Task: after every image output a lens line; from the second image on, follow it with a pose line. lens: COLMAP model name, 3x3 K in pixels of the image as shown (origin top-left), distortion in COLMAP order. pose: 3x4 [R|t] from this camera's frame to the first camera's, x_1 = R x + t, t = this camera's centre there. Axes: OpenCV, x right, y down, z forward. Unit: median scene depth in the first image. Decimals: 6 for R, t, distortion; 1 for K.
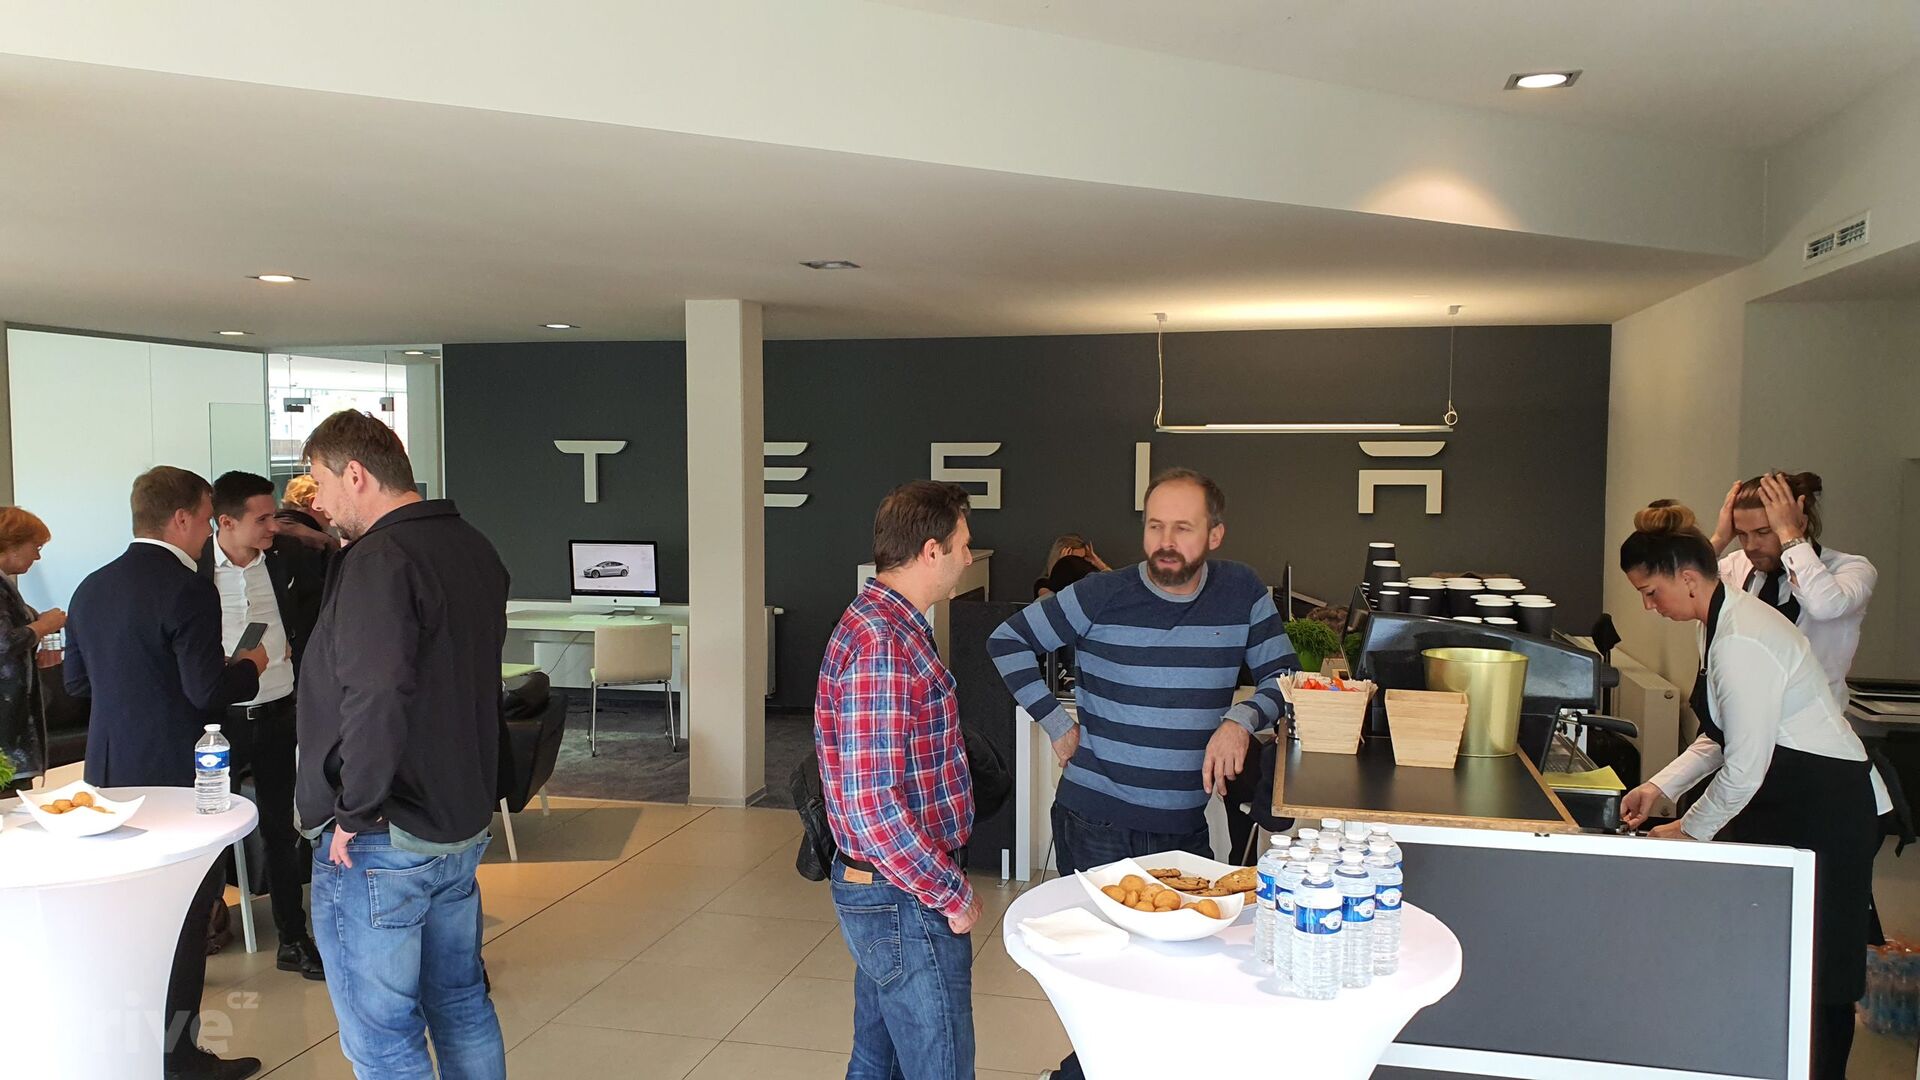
lens RADIAL K [[1479.2, 0, 960.0], [0, 1479.2, 540.0], [0, 0, 1]] dist [0.098526, -0.171577]
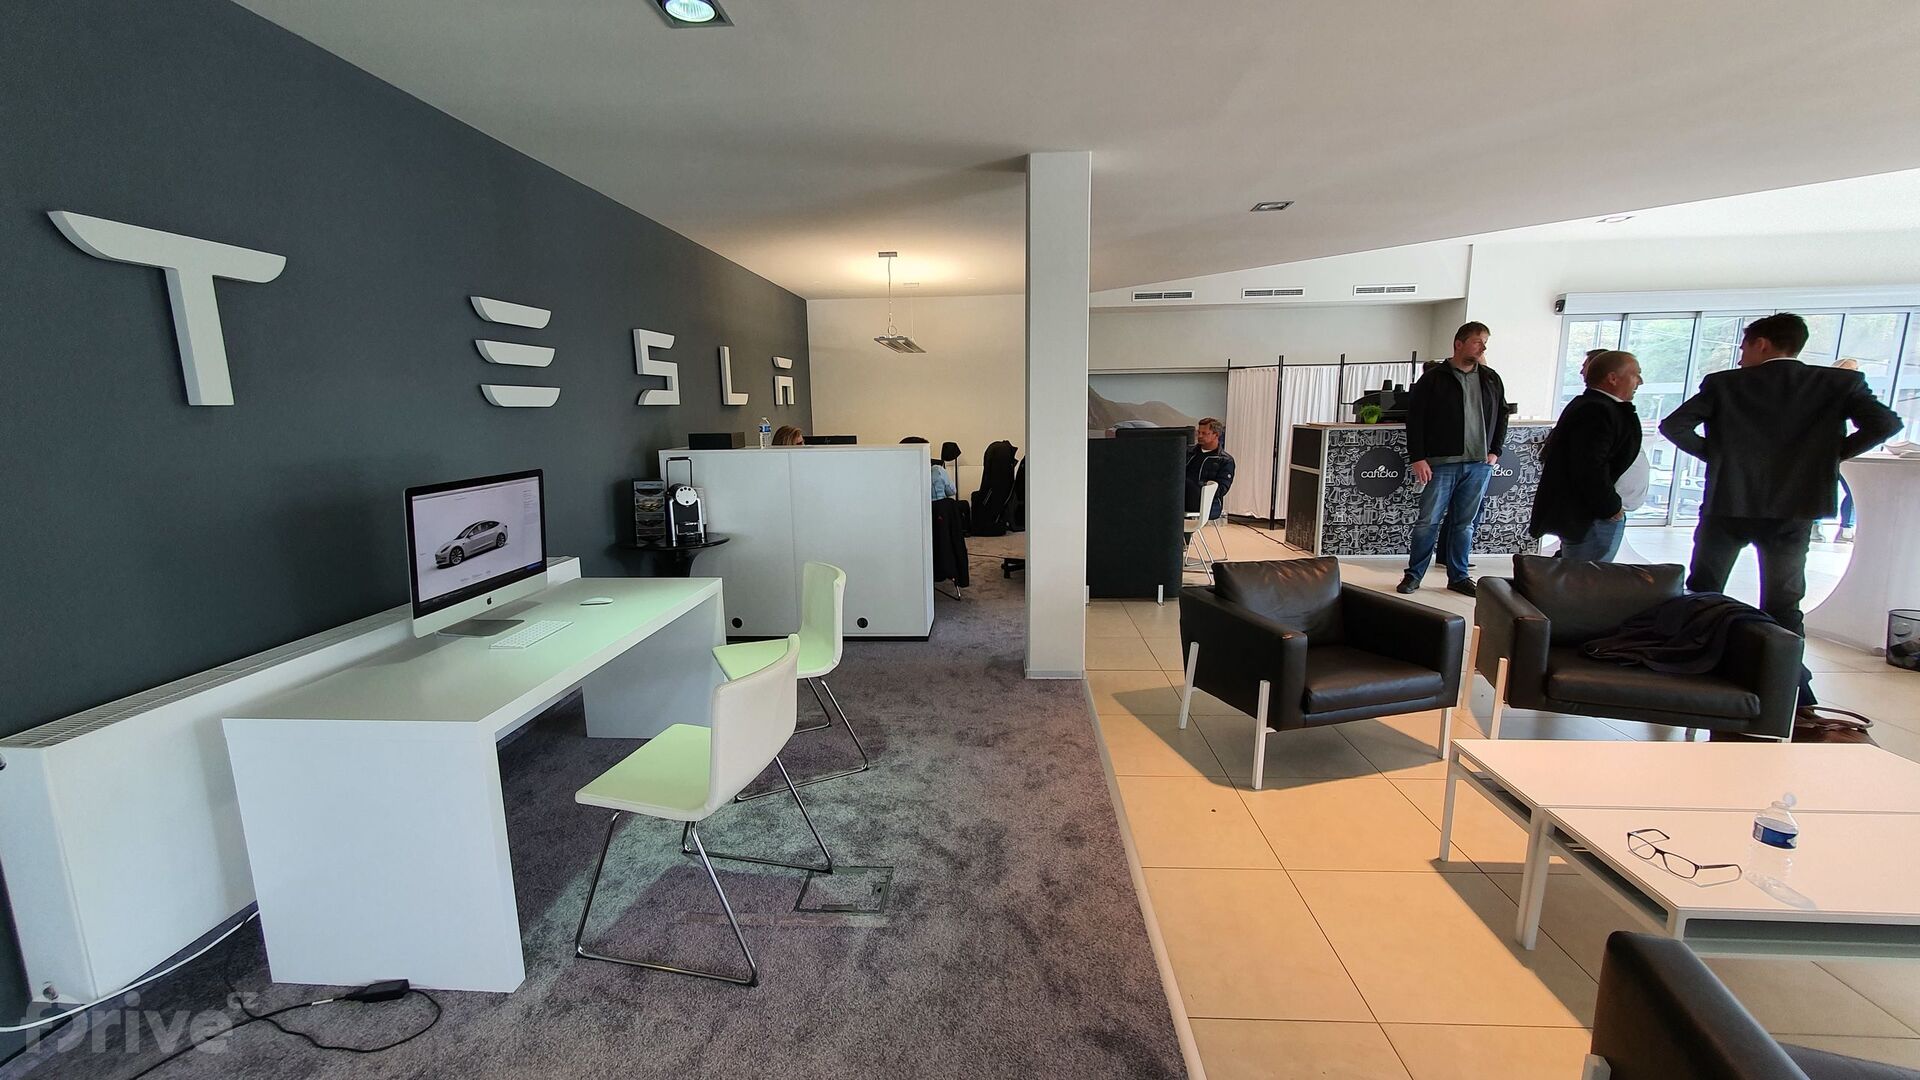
lens RADIAL K [[759.6, 0, 960.0], [0, 759.6, 540.0], [0, 0, 1]] dist [0.012487, 0.000100]
pose [[-0.164686, -0.178268, 0.970103, -0.508903], [0.070571, 0.978881, 0.191861, -0.016733], [-0.983818, 0.100058, -0.148627, 0.895089]]
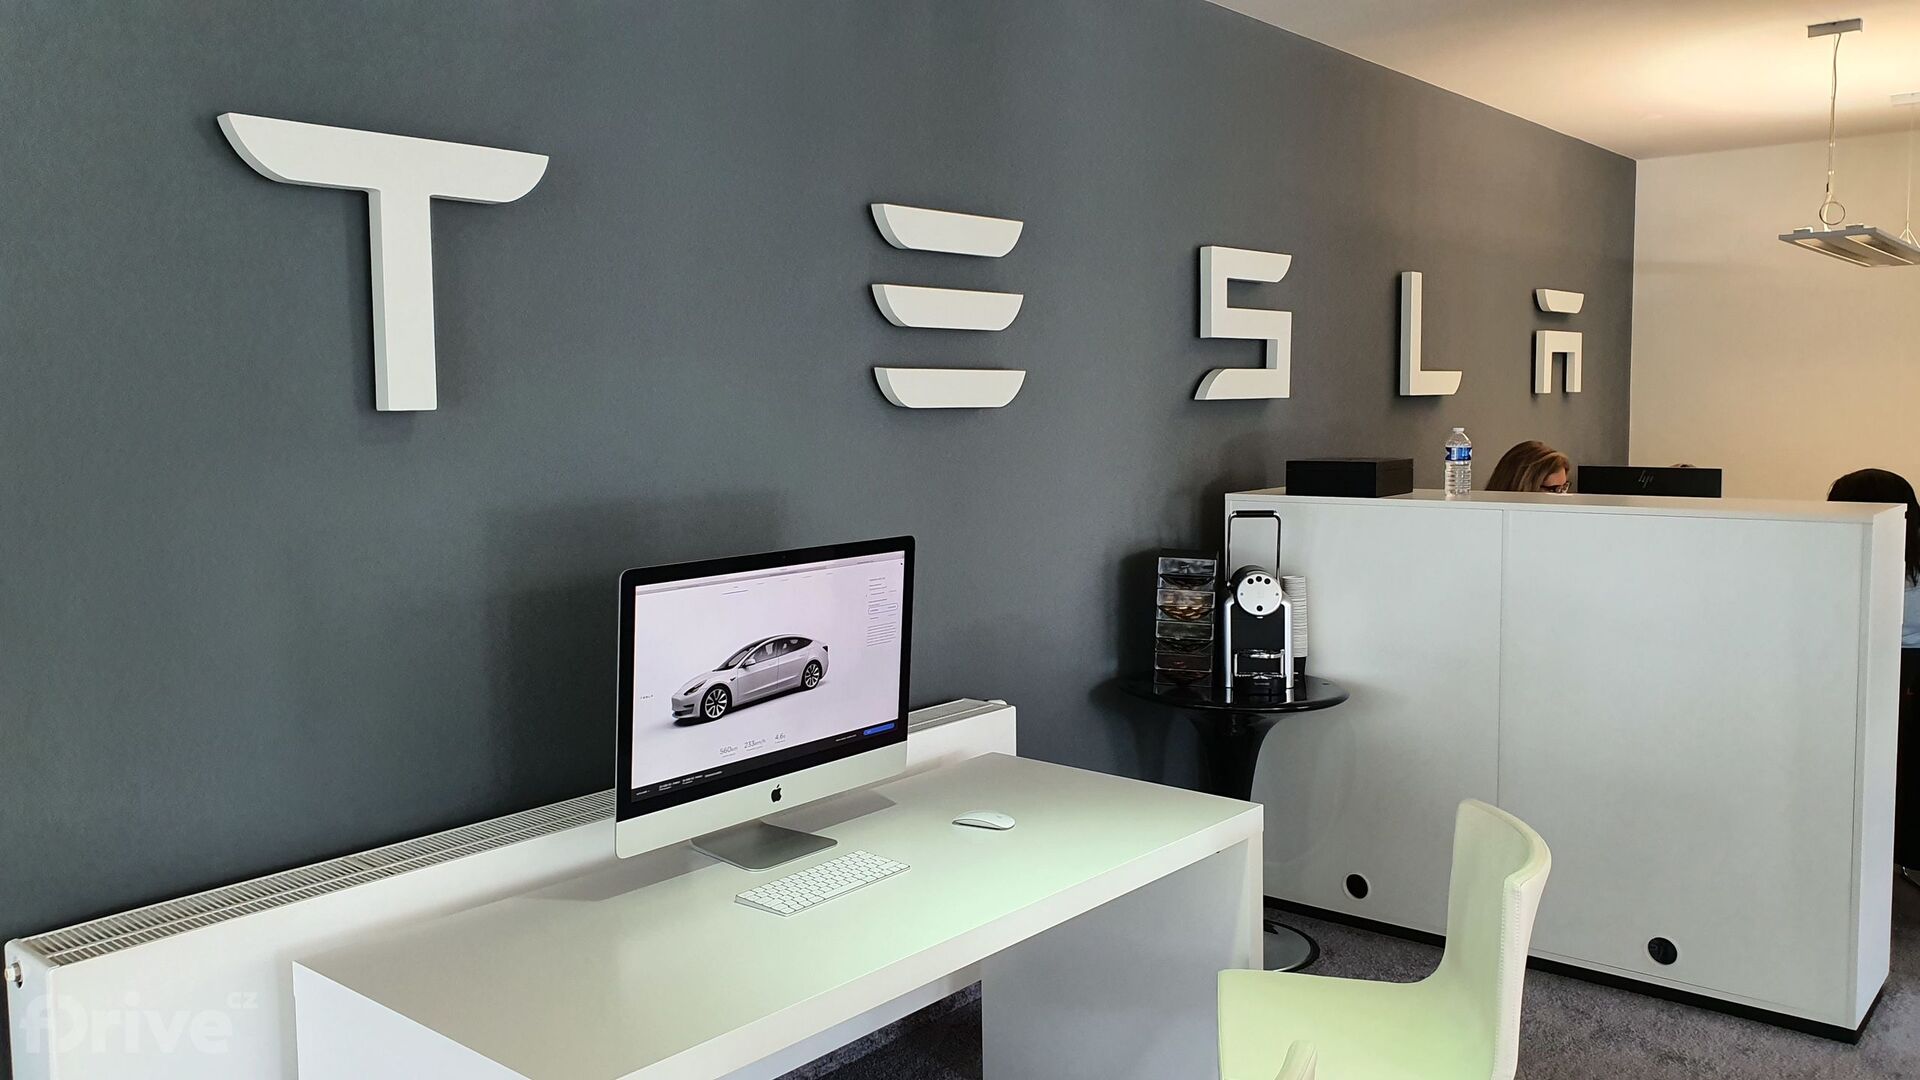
lens RADIAL K [[1479.2, 0, 960.0], [0, 1479.2, 540.0], [0, 0, 1]] dist [0.098526, -0.171577]
pose [[0.460145, -0.096831, 0.882547, -0.440464], [0.066847, 0.994992, 0.074316, -0.018105], [-0.885323, 0.024800, 0.464314, 0.869300]]
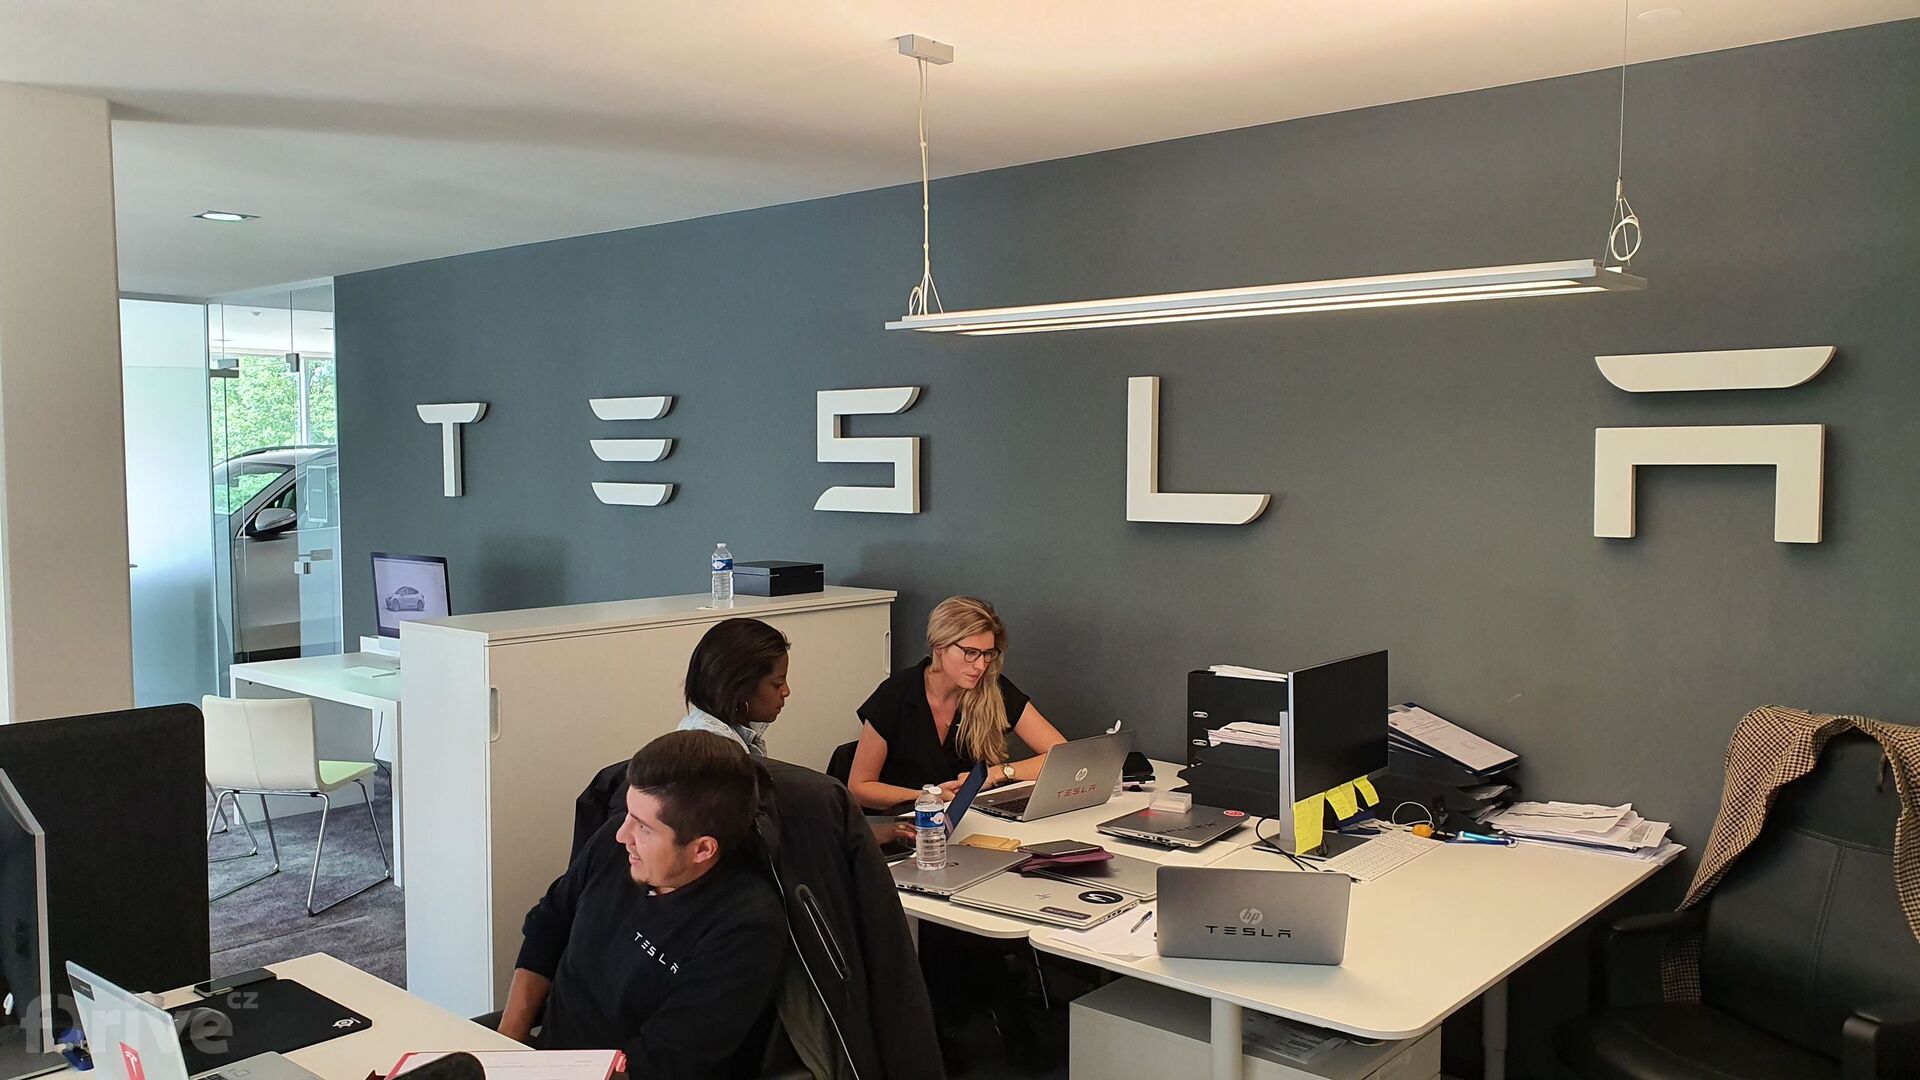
lens RADIAL K [[1479.2, 0, 960.0], [0, 1479.2, 540.0], [0, 0, 1]] dist [0.098526, -0.171577]
pose [[0.885556, 0.020446, -0.464083, 0.286238], [-0.017878, 0.999791, 0.009932, -0.017144], [0.464189, -0.000498, 0.885736, 0.539468]]
